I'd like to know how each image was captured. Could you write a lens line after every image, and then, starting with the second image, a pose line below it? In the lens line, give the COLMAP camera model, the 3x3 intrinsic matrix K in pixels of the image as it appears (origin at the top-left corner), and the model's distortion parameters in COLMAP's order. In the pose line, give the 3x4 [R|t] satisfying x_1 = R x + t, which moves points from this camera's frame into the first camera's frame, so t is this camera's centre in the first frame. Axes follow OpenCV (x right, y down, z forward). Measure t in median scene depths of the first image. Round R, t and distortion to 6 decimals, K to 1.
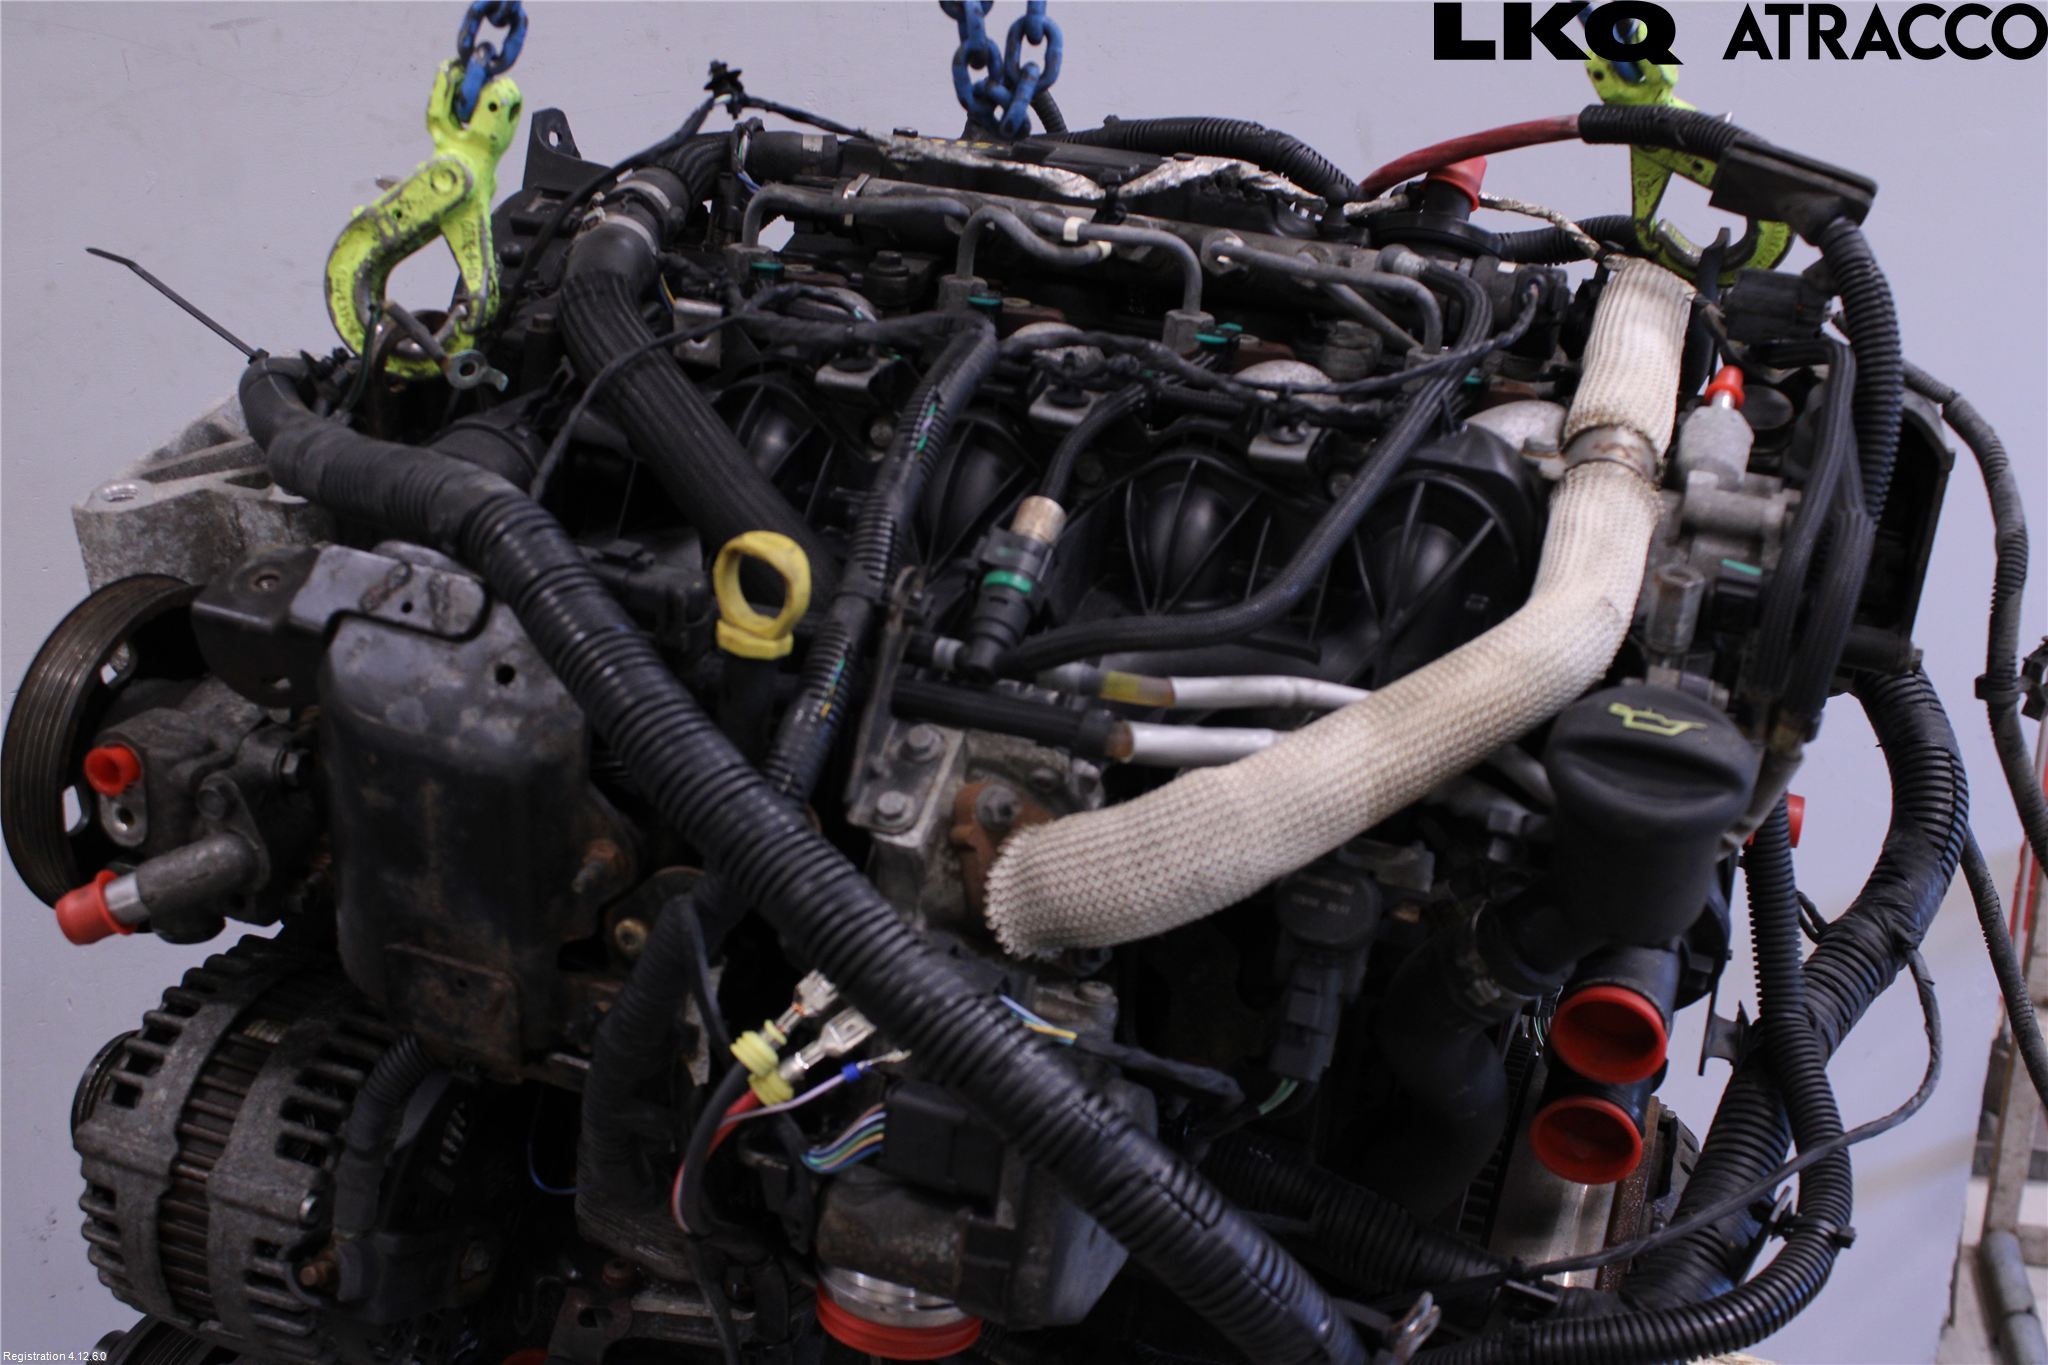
lens RADIAL K [[2234.6, 0, 1024.0], [0, 2234.6, 682.5], [0, 0, 1]] dist [-0.145956, 0.231239]
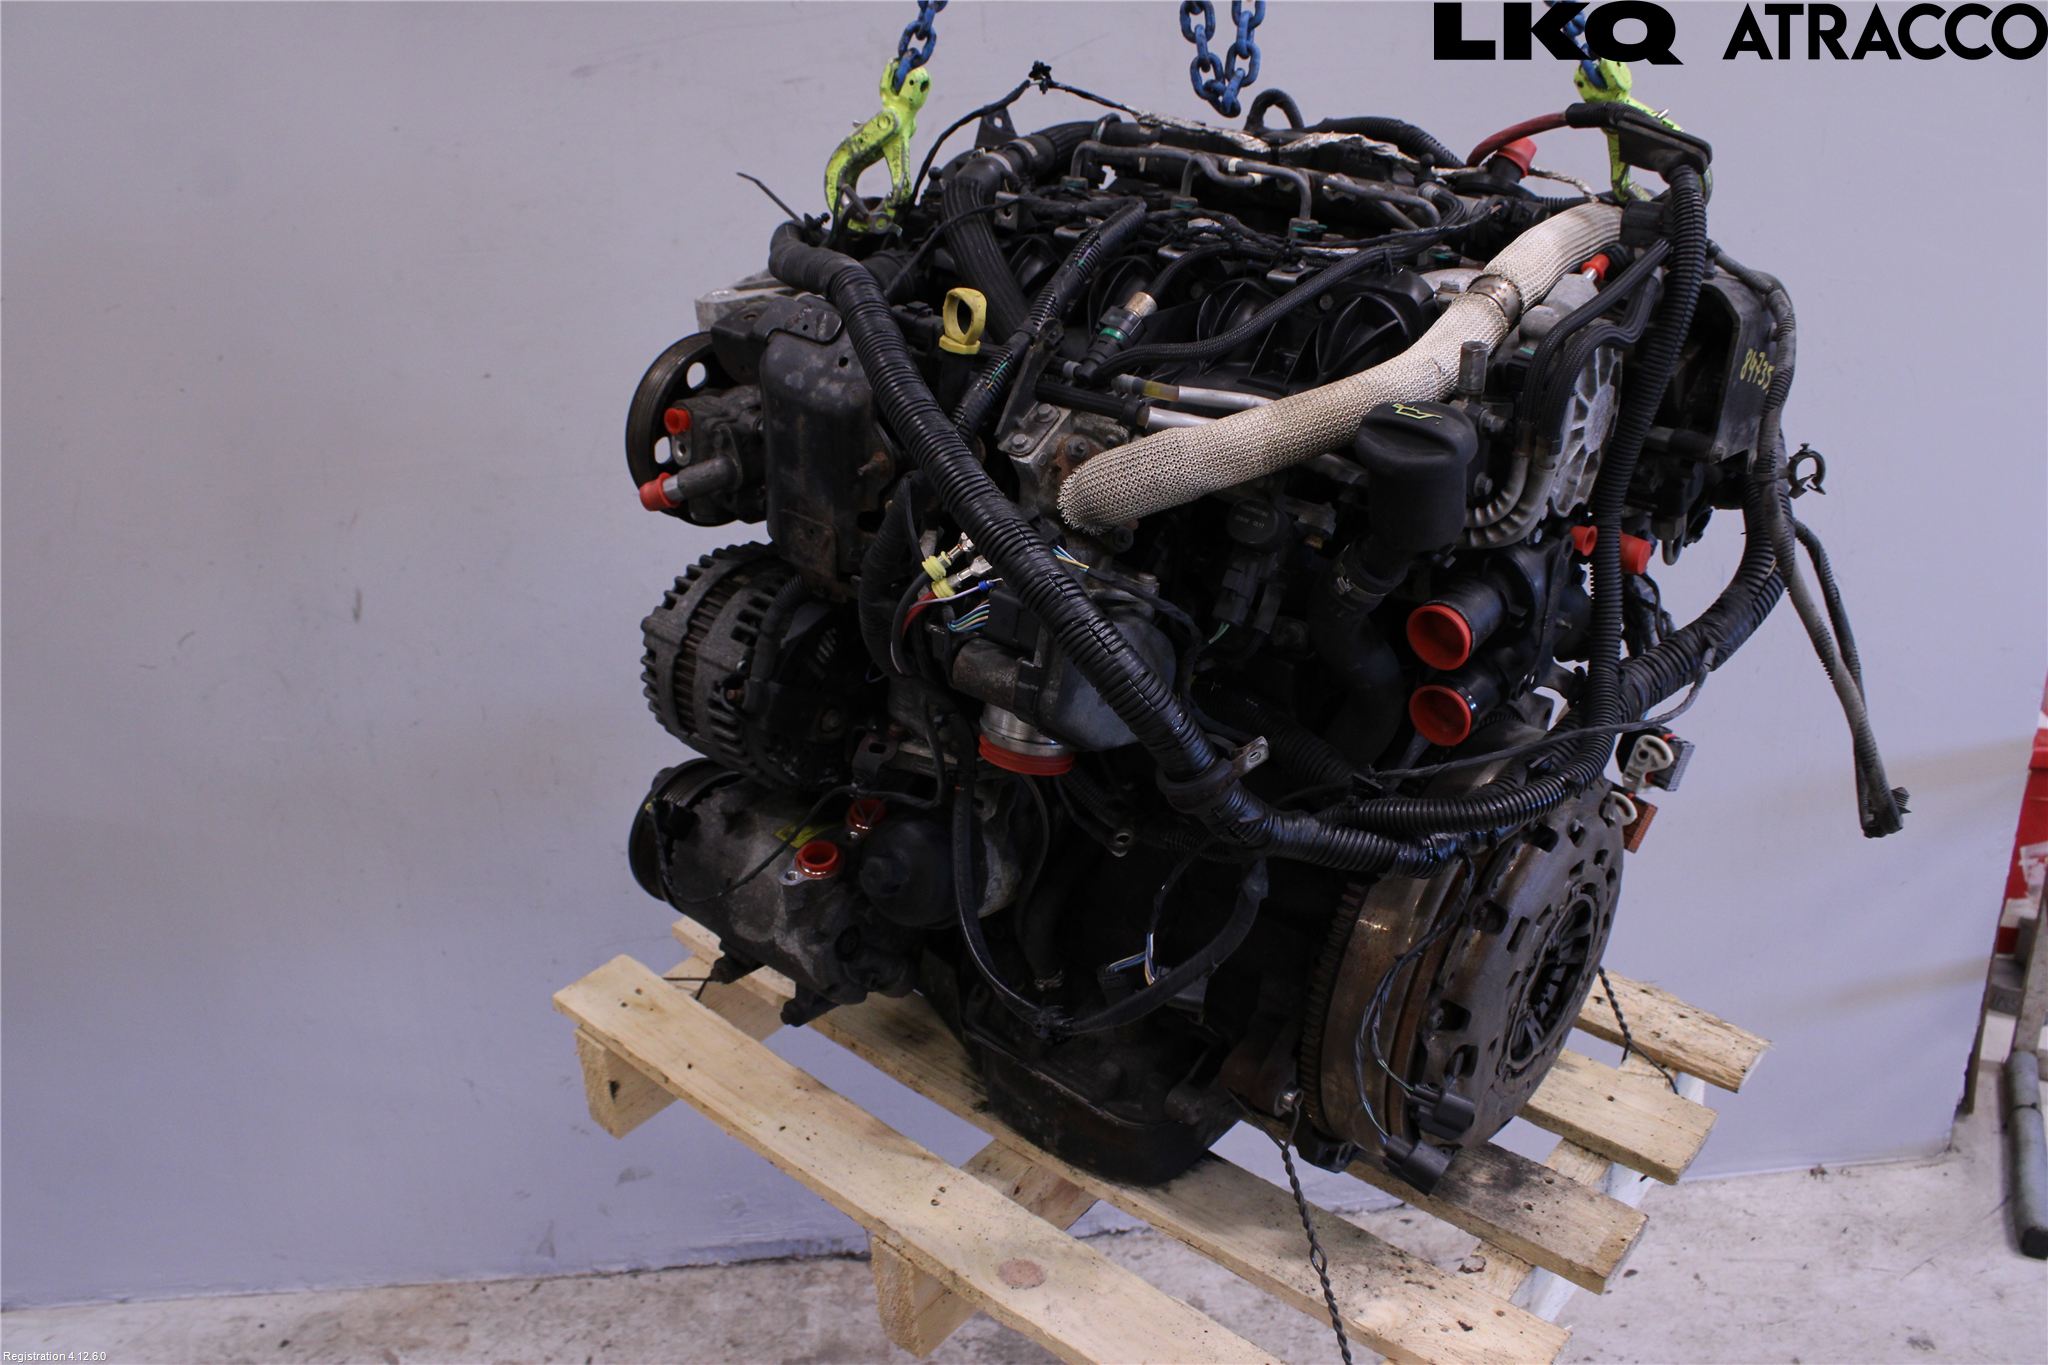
lens RADIAL K [[1743.5, 0, 1020.9], [0, 1743.5, 652.2], [0, 0, 1]] dist [-0.164081, 0.142569]
pose [[0.934572, 0.118763, -0.335365, 0.382075], [-0.121750, 0.992486, 0.012185, 0.181469], [0.334292, 0.029443, 0.942009, -0.297120]]
